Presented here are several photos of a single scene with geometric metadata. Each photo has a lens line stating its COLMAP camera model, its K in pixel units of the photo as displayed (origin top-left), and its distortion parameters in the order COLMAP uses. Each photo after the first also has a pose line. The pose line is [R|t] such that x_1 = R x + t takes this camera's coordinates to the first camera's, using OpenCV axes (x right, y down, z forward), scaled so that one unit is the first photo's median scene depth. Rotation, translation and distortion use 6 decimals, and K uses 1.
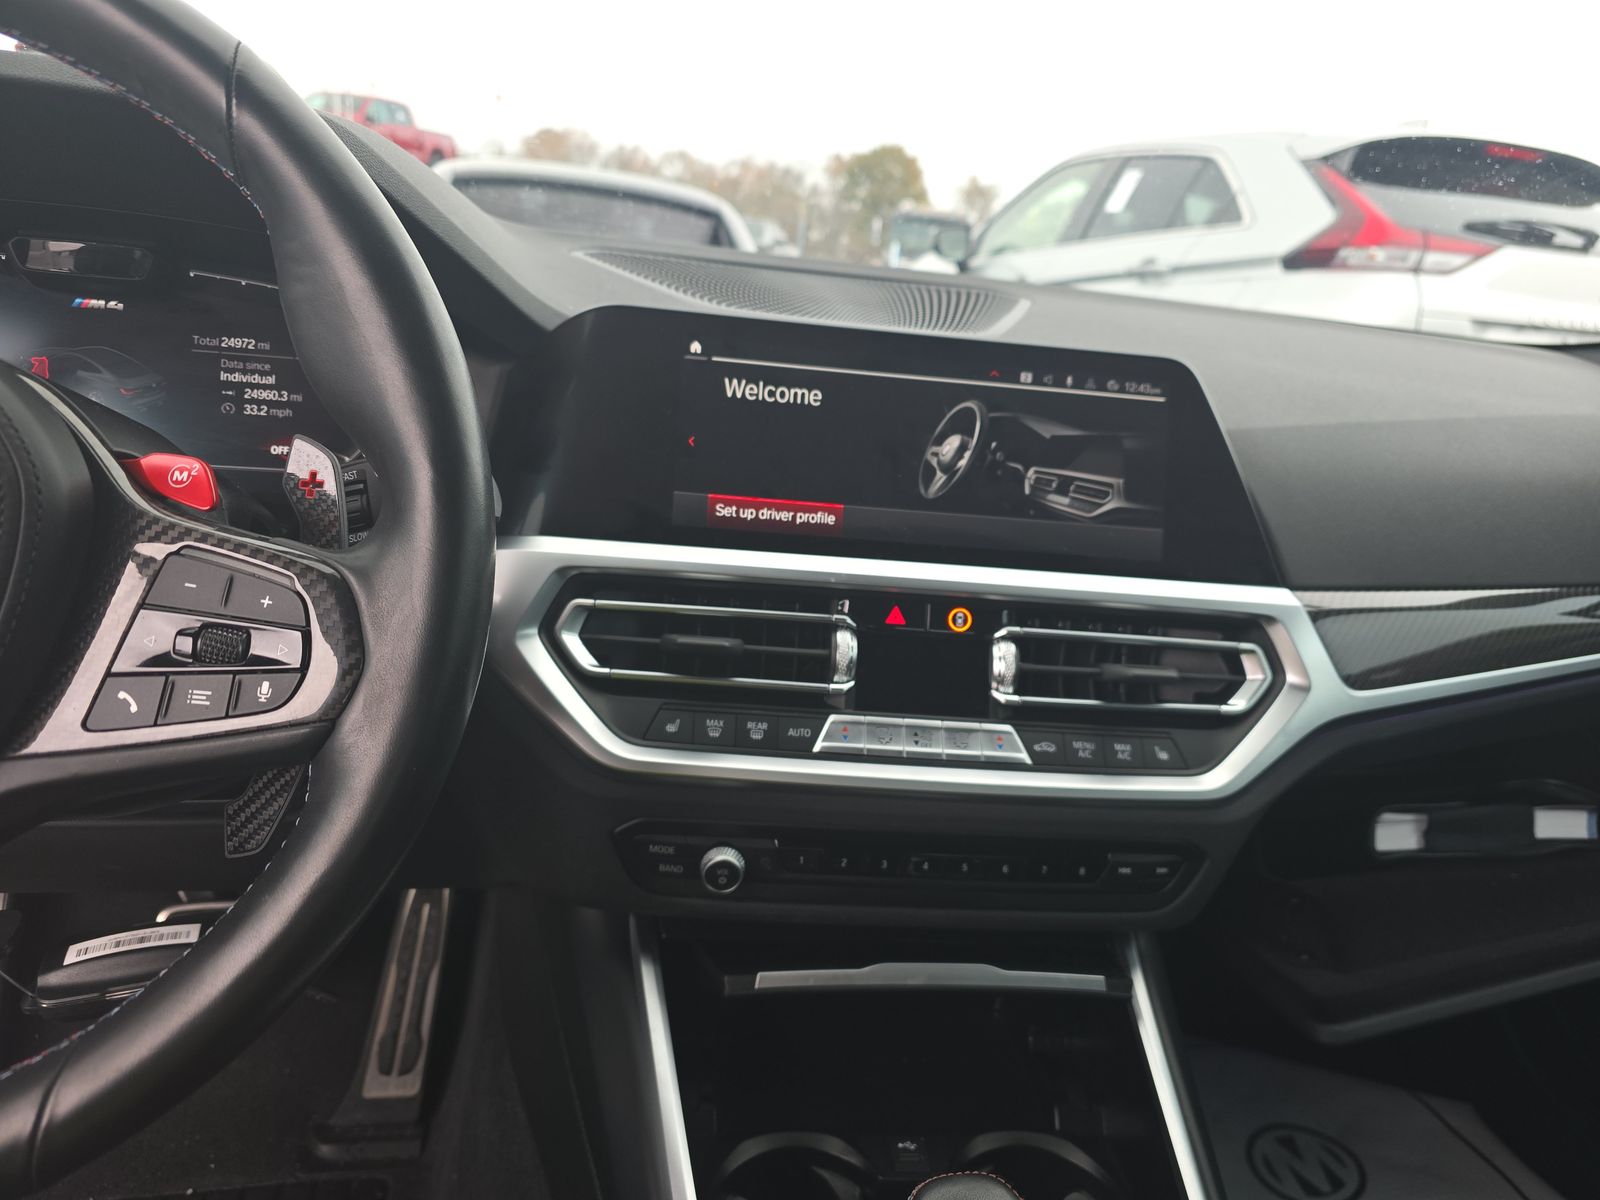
lens RADIAL K [[1095.2, 0, 800.9], [0, 1095.2, 590.8], [0, 0, 1]] dist [0.020421, -0.008084]
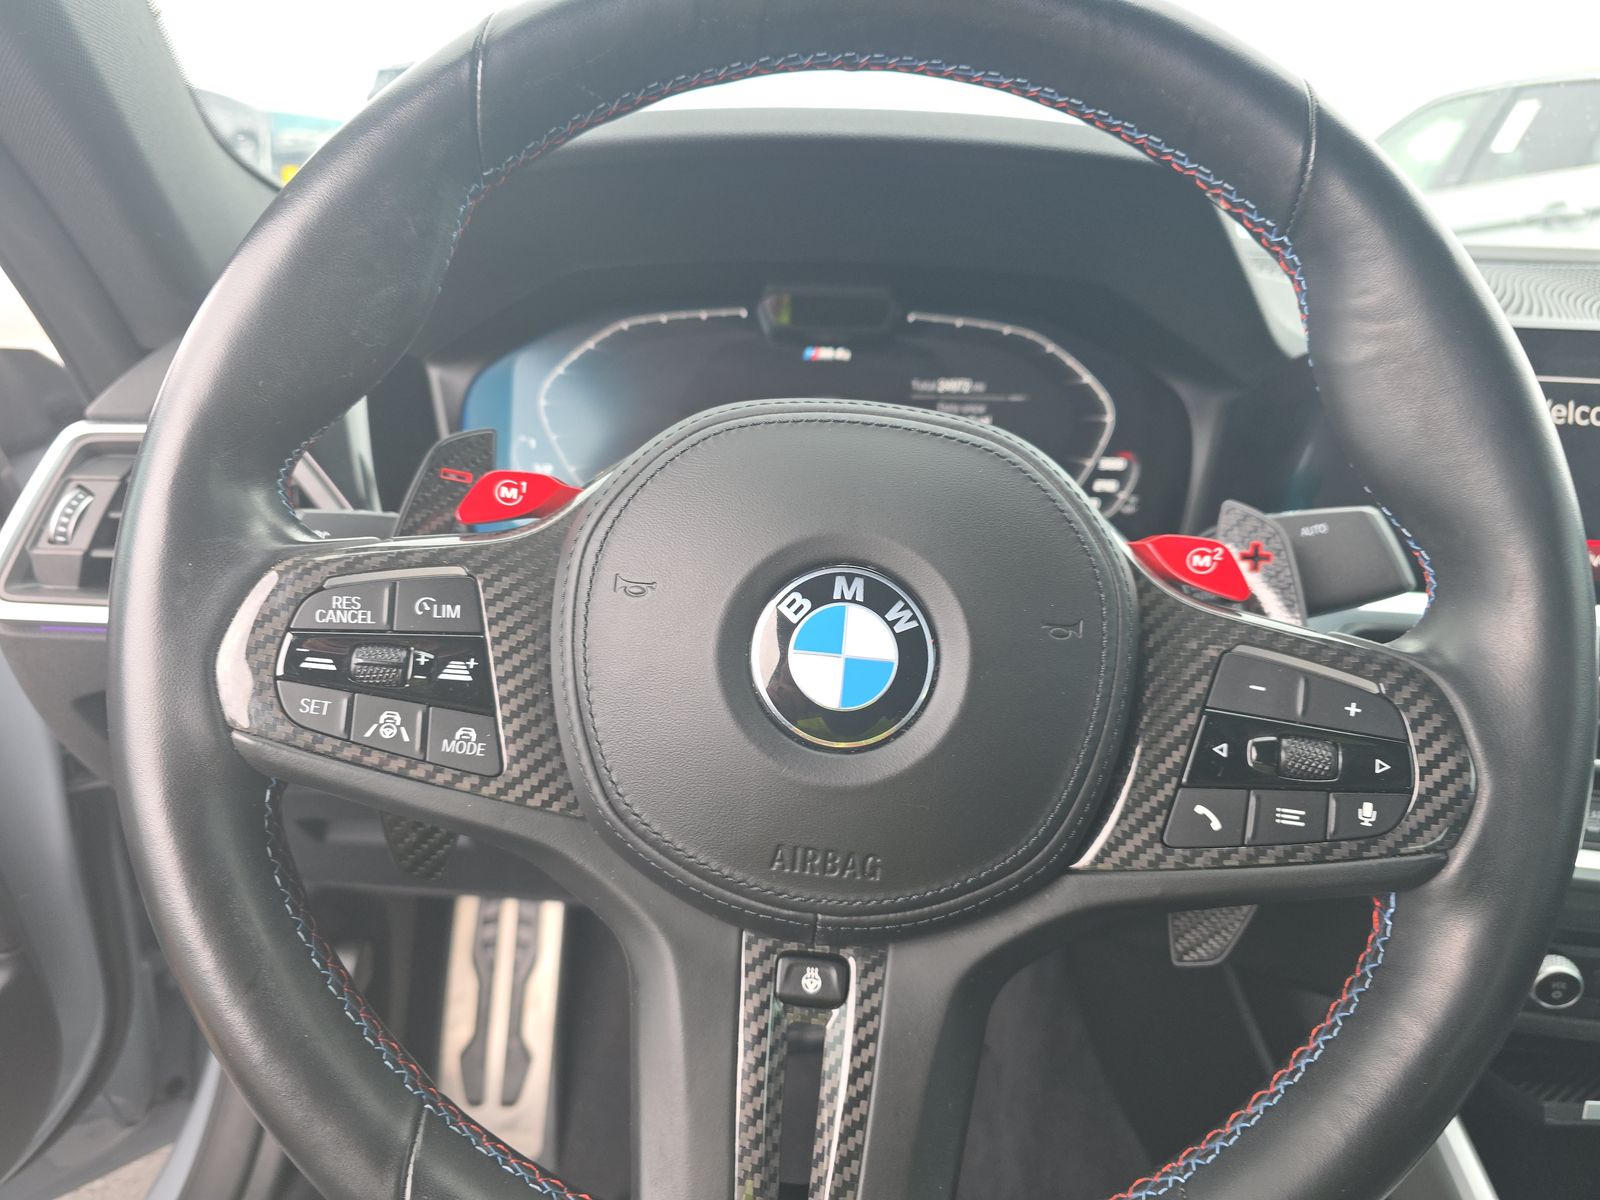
lens RADIAL K [[1095.2, 0, 798.1], [0, 1095.2, 585.6], [0, 0, 1]] dist [0.020421, -0.008084]
pose [[0.968198, 0.001647, -0.250178, -0.401091], [0.000392, 0.999967, 0.008101, -0.055584], [0.250183, -0.007941, 0.968166, 0.021173]]
